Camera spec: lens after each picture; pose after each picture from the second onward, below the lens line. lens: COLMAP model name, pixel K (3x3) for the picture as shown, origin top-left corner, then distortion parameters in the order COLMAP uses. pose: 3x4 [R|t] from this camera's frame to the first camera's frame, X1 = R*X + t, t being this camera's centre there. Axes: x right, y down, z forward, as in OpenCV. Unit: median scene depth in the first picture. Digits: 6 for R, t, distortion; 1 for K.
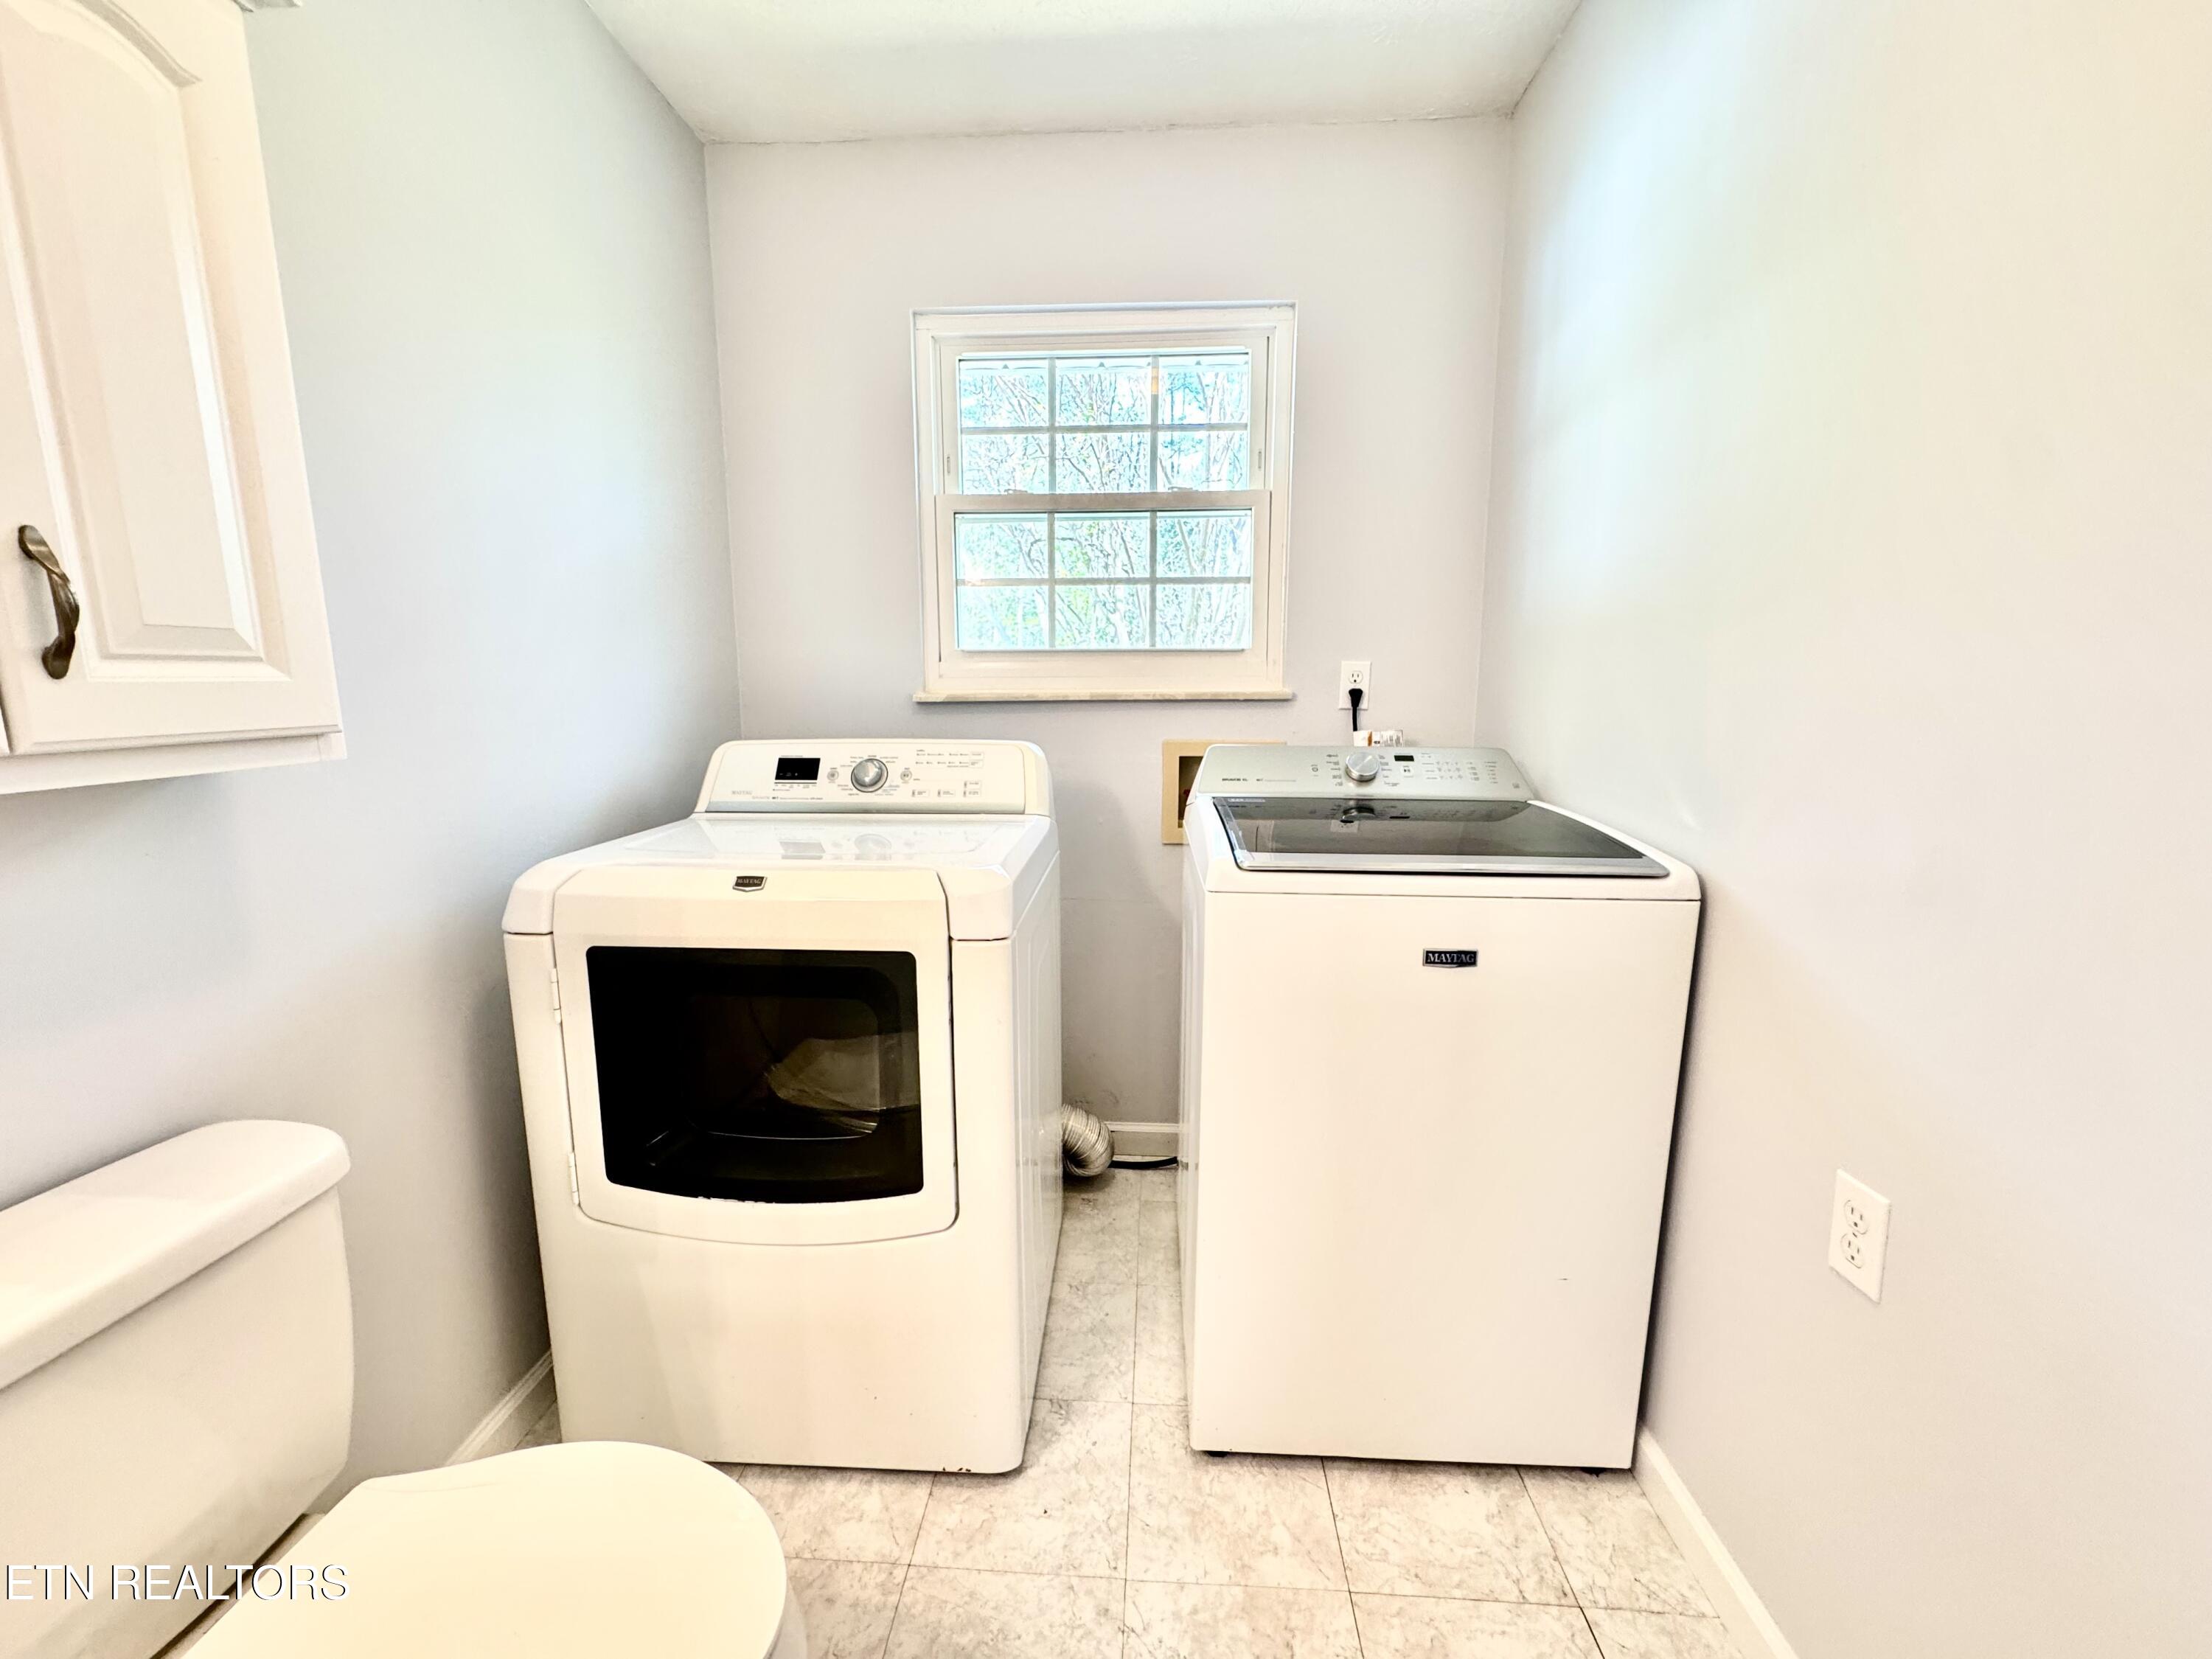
lens RADIAL K [[870.3, 0, 1099.6], [0, 870.3, 823.9], [0, 0, 1]] dist [-0.002073, -0.000113]
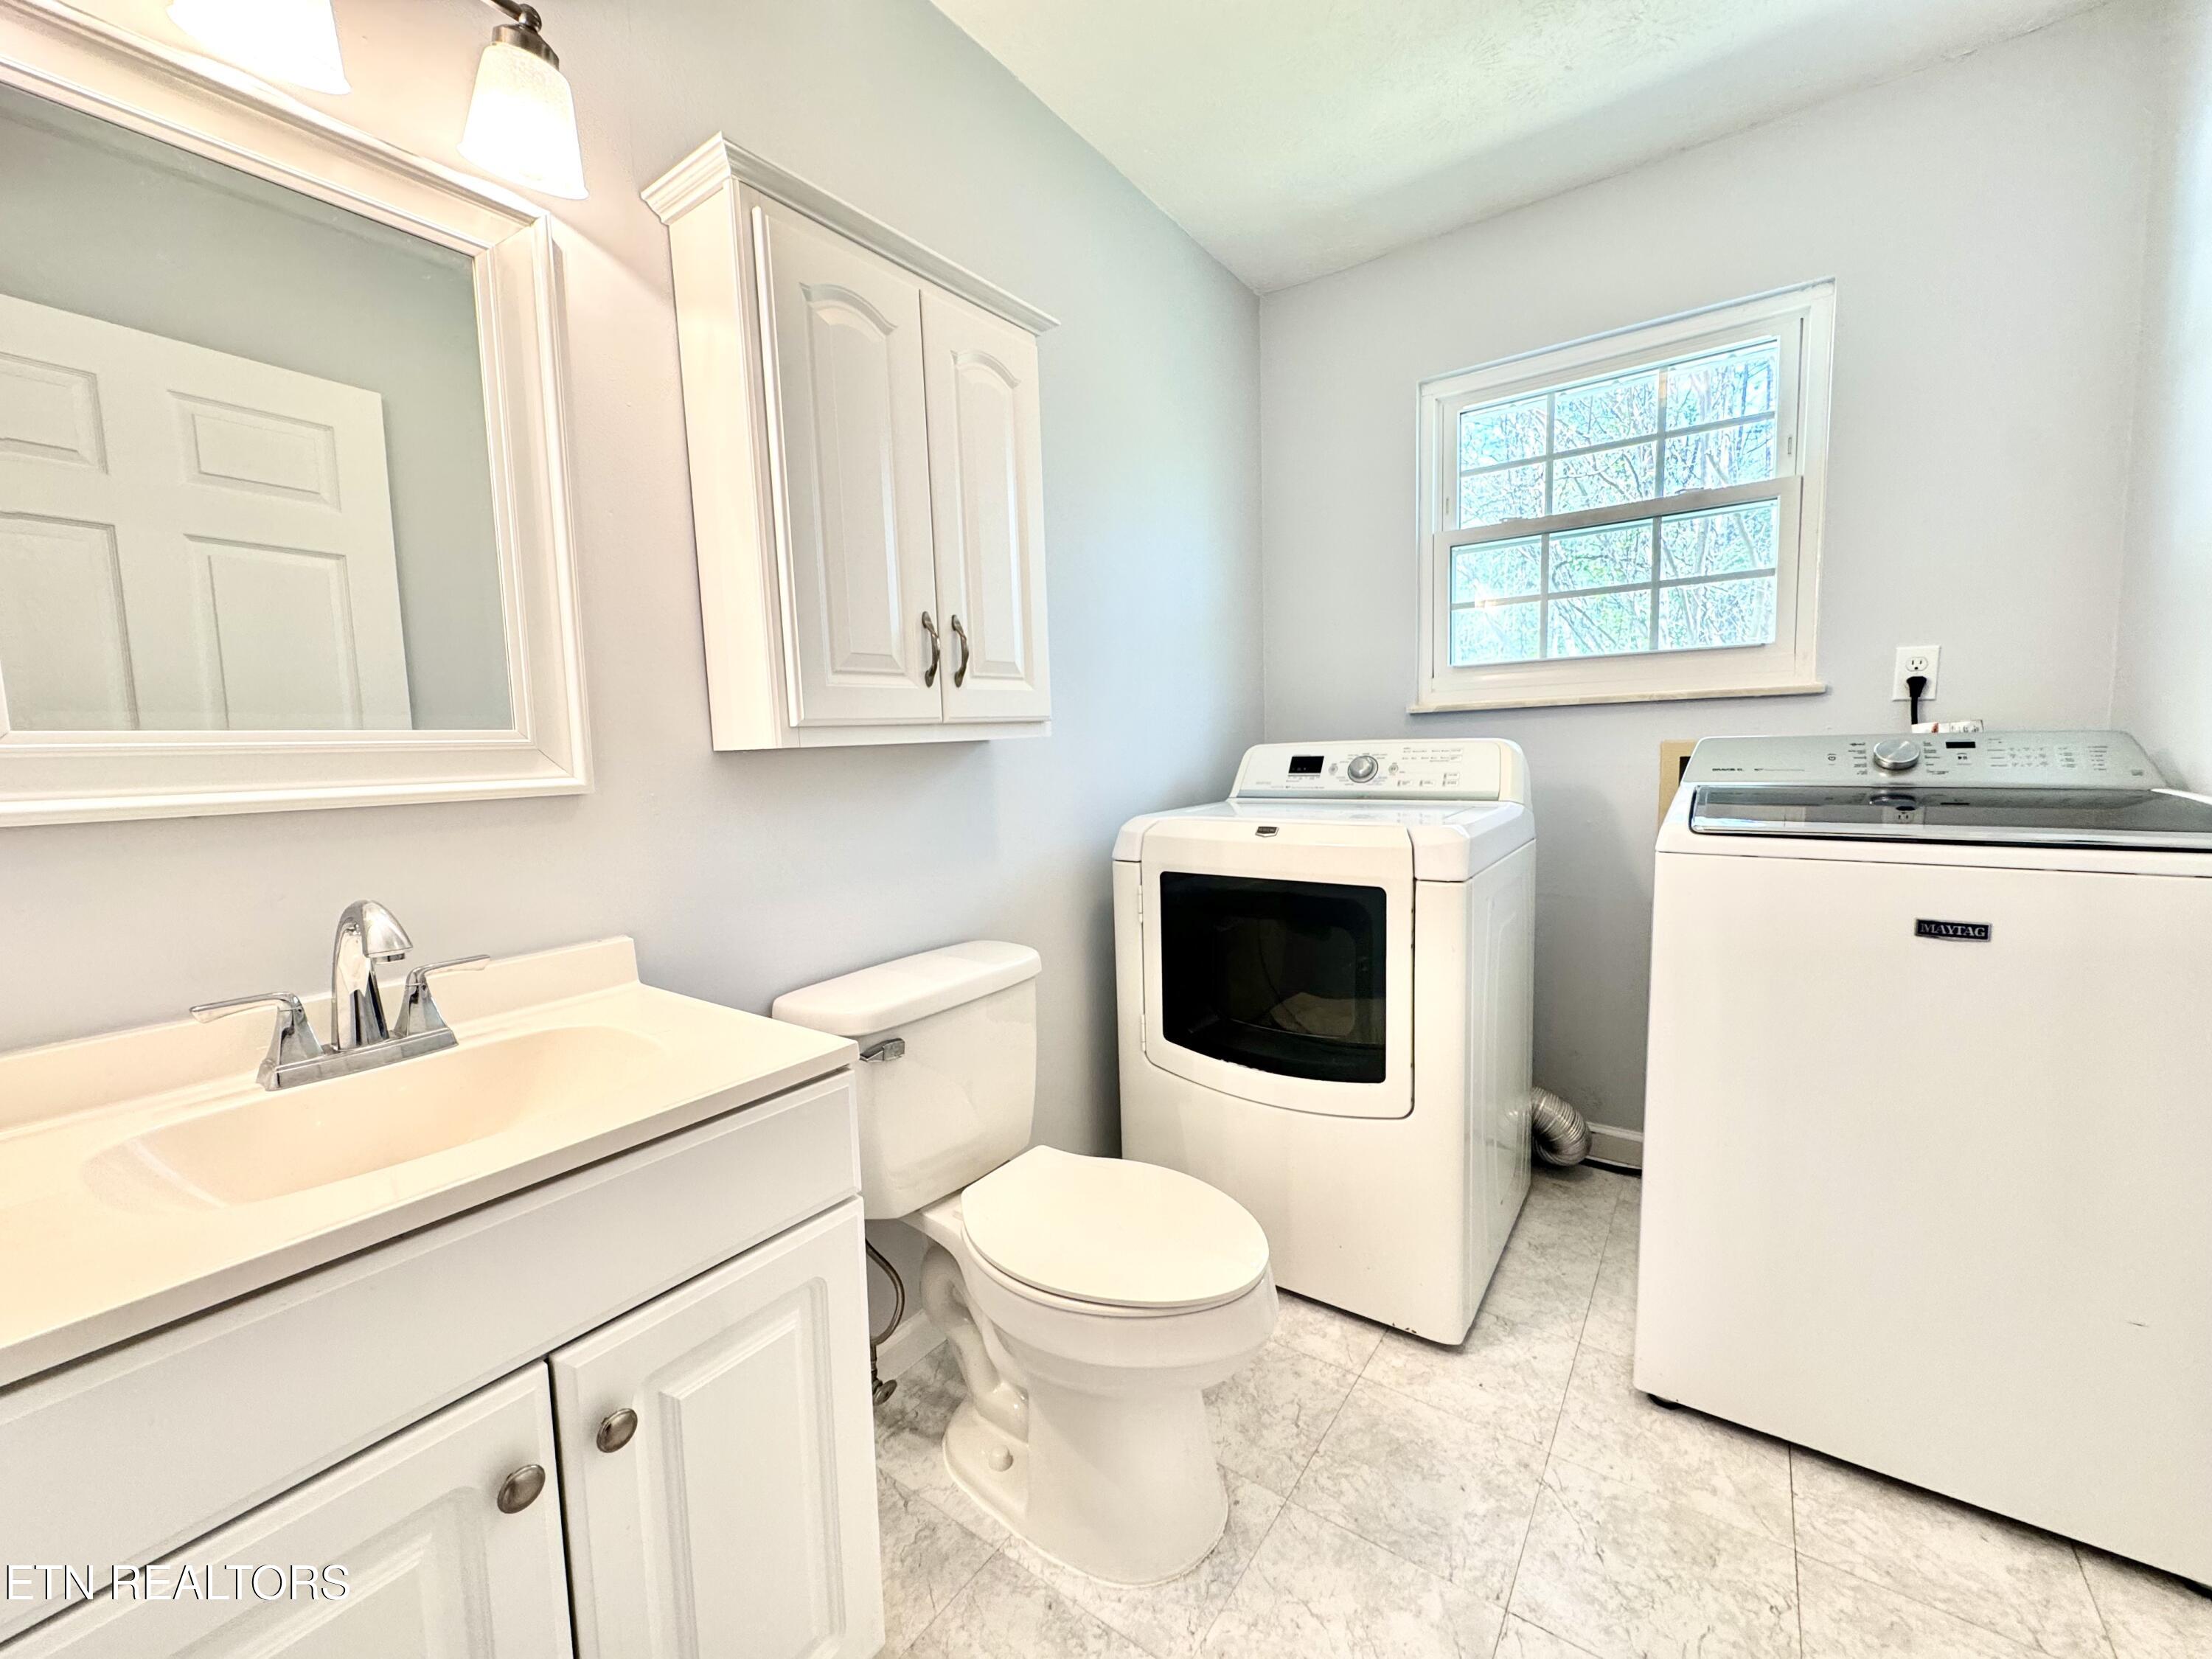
lens RADIAL K [[885.5, 0, 1100.6], [0, 885.5, 830.6], [0, 0, 1]] dist [-0.003234, 0.000839]
pose [[0.842841, 0.028600, -0.537402, 0.110228], [-0.055321, 0.997901, -0.033657, 0.107555], [0.535311, 0.058098, 0.842654, -0.275239]]
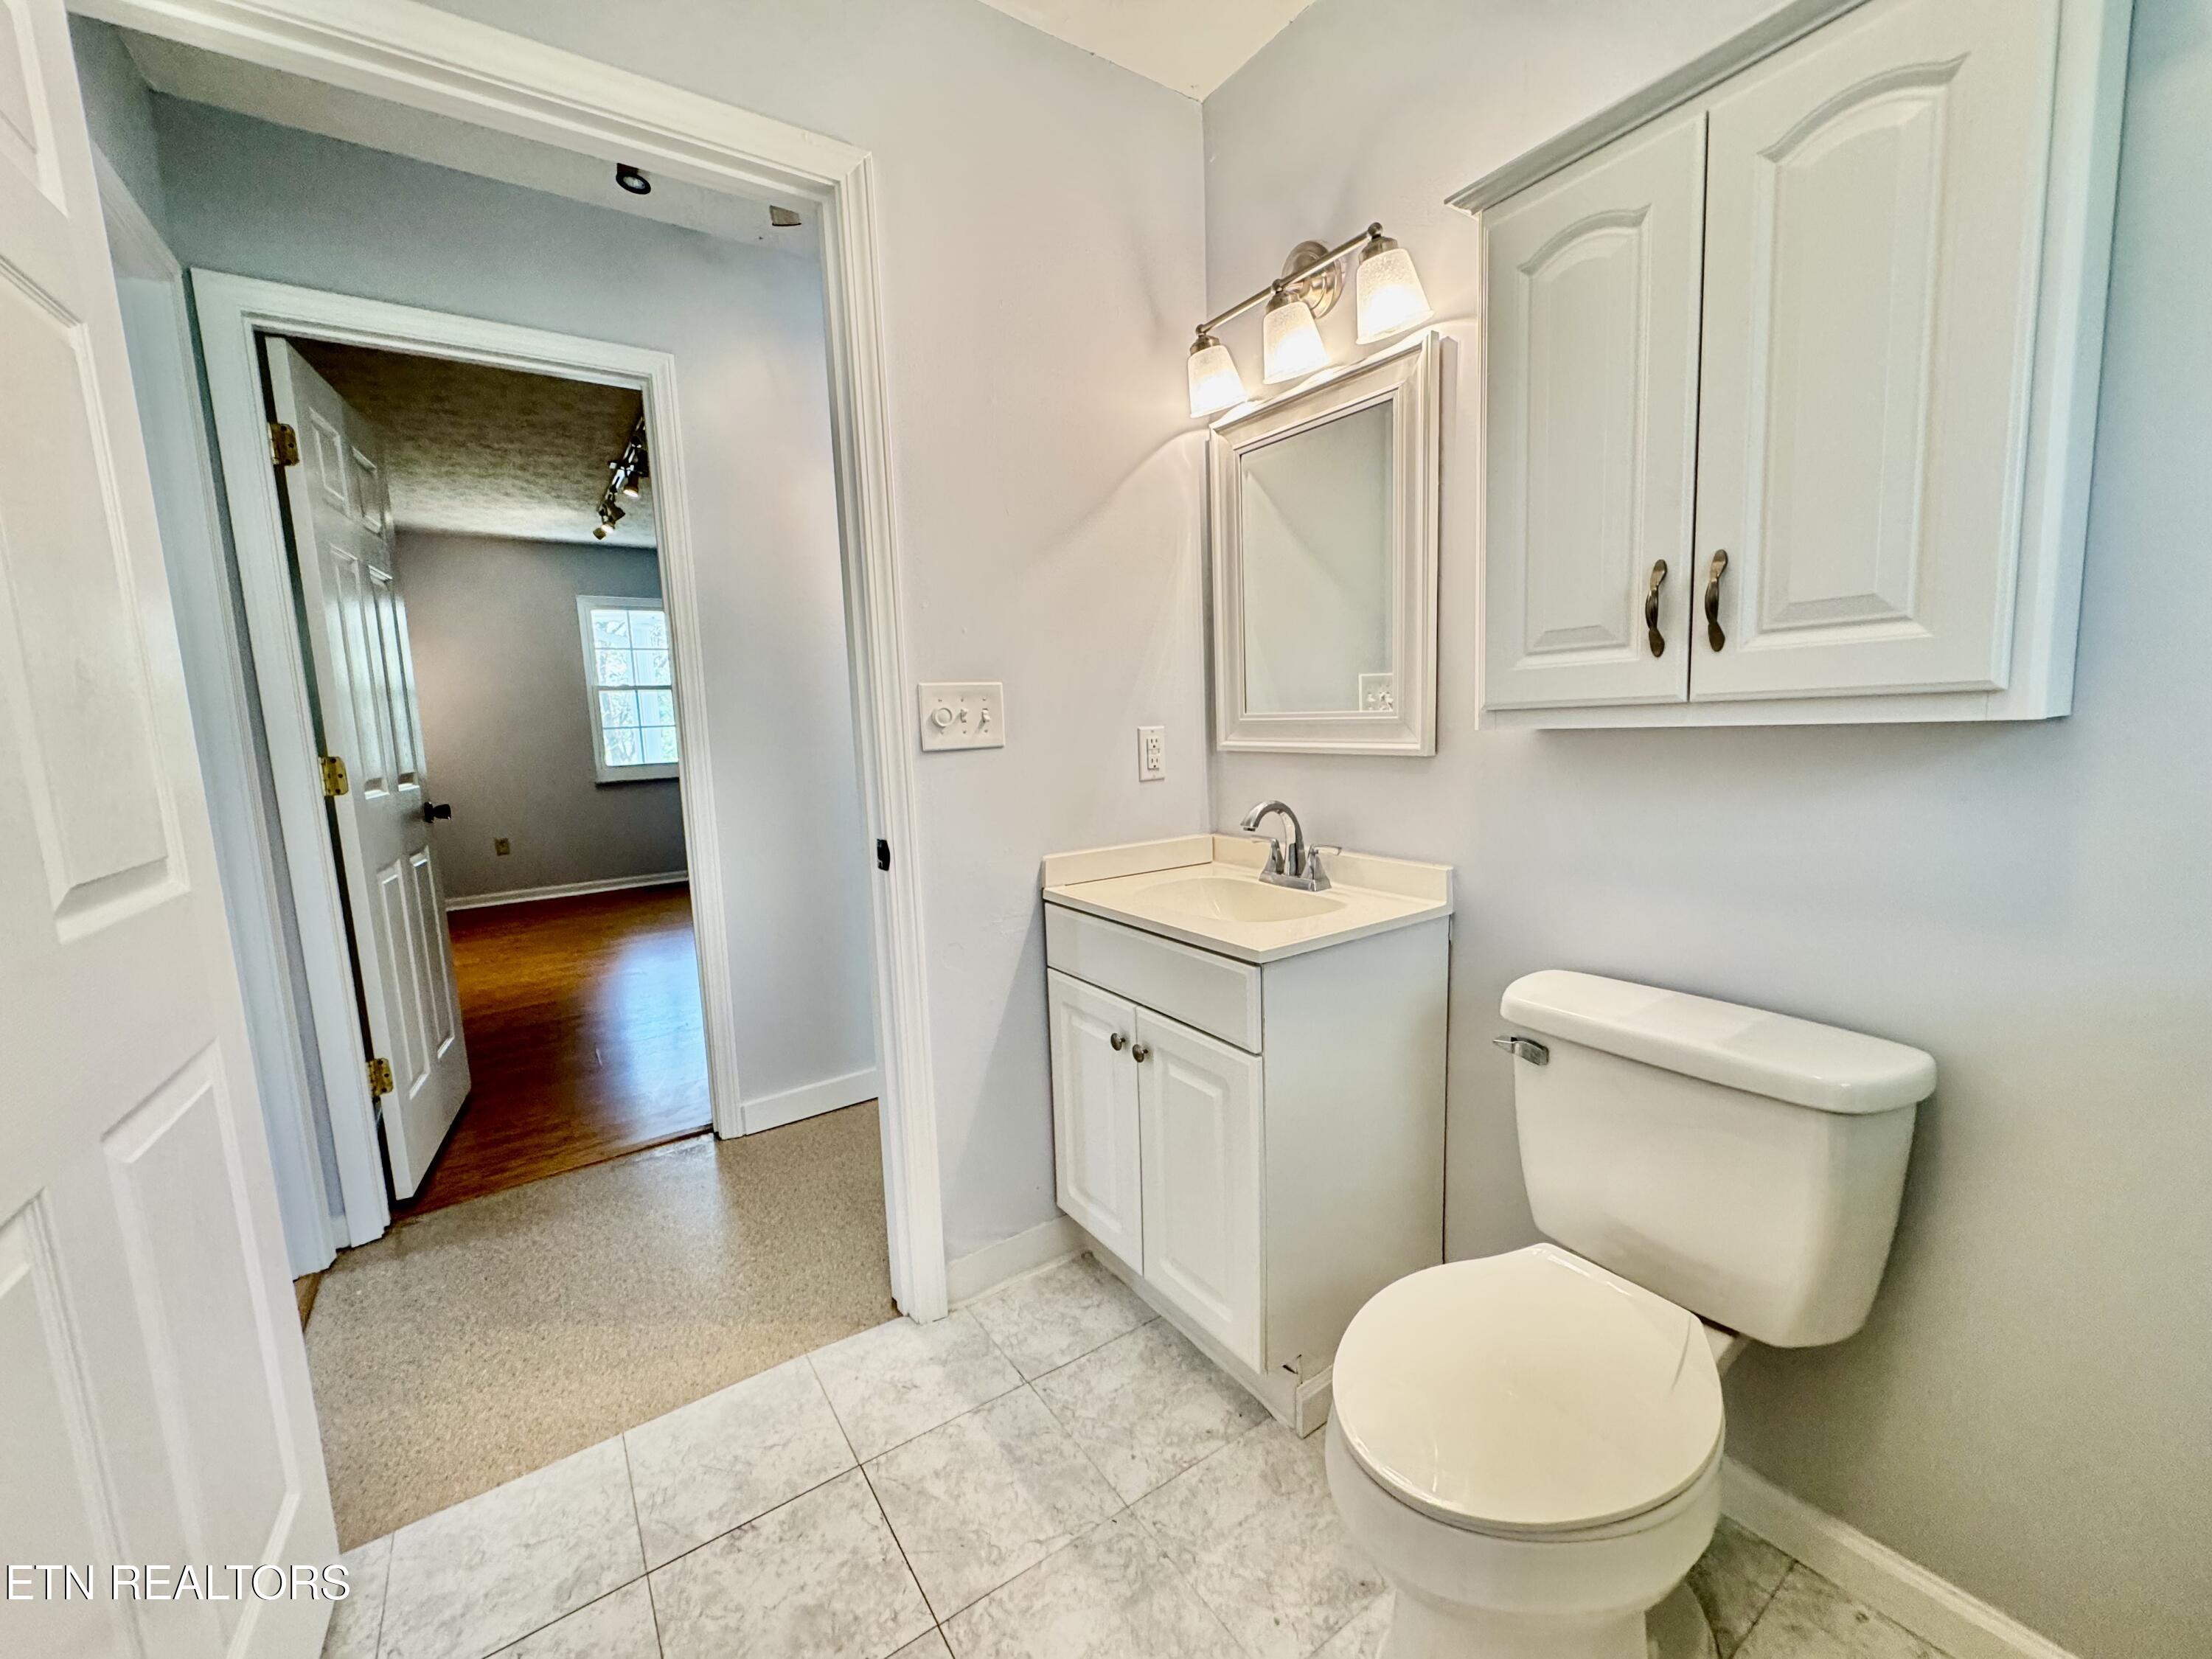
lens RADIAL K [[885.5, 0, 1100.6], [0, 885.5, 830.6], [0, 0, 1]] dist [-0.003234, 0.000839]
pose [[-0.790211, 0.106420, -0.603524, 0.272243], [-0.065941, 0.964325, 0.256379, -0.082222], [0.609277, 0.242390, -0.755002, 0.698830]]
